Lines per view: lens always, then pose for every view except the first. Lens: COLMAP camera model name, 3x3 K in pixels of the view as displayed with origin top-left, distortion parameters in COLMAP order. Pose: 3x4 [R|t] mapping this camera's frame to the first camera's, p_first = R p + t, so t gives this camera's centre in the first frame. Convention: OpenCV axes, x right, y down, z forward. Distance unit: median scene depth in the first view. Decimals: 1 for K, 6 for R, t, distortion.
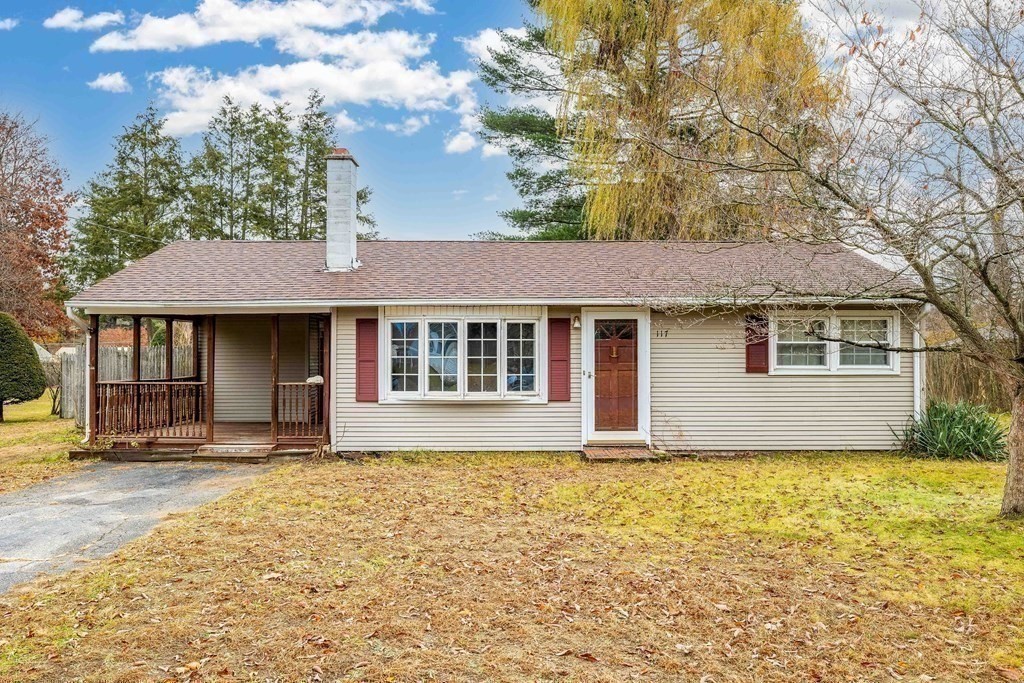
lens RADIAL K [[804.6, 0, 502.6], [0, 804.6, 350.5], [0, 0, 1]] dist [0.012079, -0.016853]
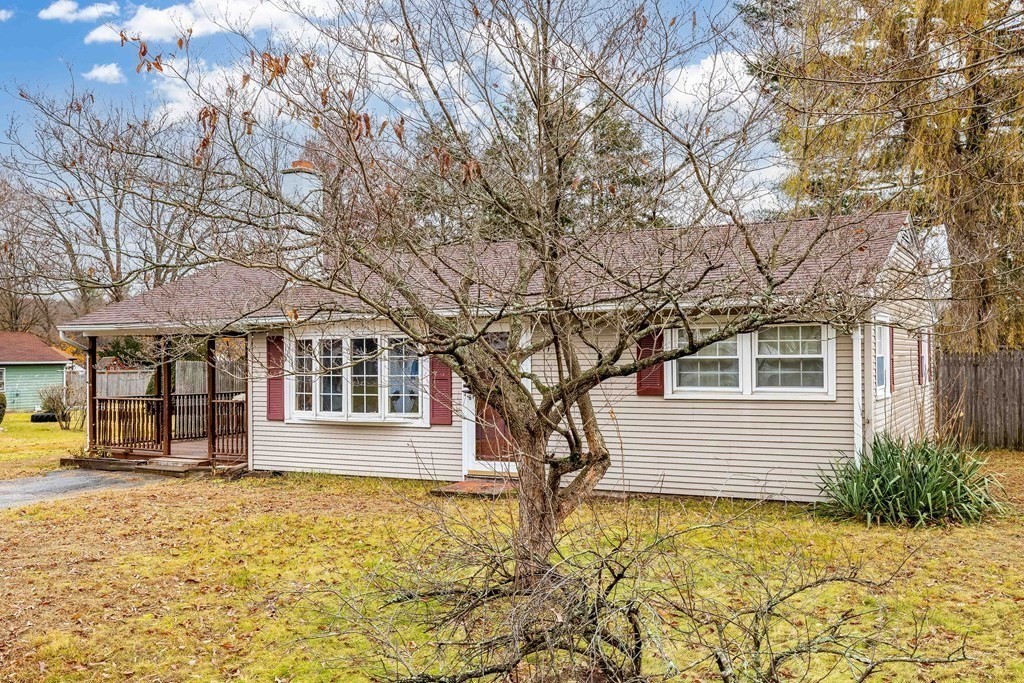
lens RADIAL K [[995.2, 0, 521.7], [0, 995.2, 345.5], [0, 0, 1]] dist [0.004493, 0.000000]
pose [[0.876851, -0.013047, -0.480585, 0.681669], [0.002045, 0.999724, -0.023409, 0.000930], [0.480758, 0.019543, 0.876636, 0.072951]]
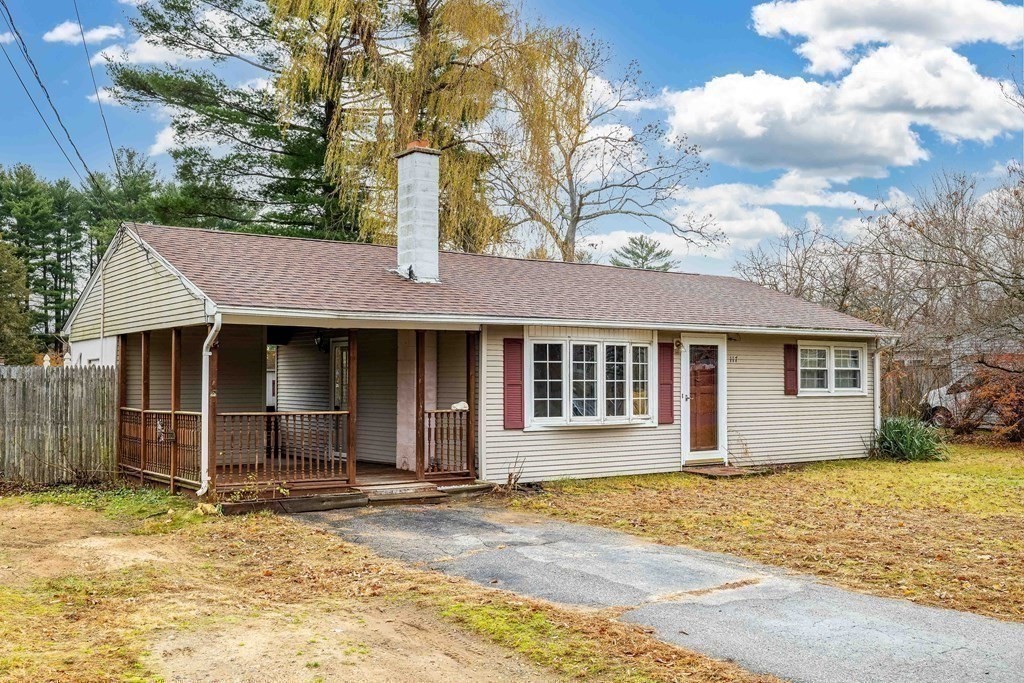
lens RADIAL K [[995.2, 0, 510.4], [0, 995.2, 347.7], [0, 0, 1]] dist [0.004493, 0.000000]
pose [[0.816737, 0.020512, 0.576645, -0.822542], [-0.002449, 0.999482, -0.032084, 0.007401], [-0.577004, 0.024792, 0.816365, 0.079489]]
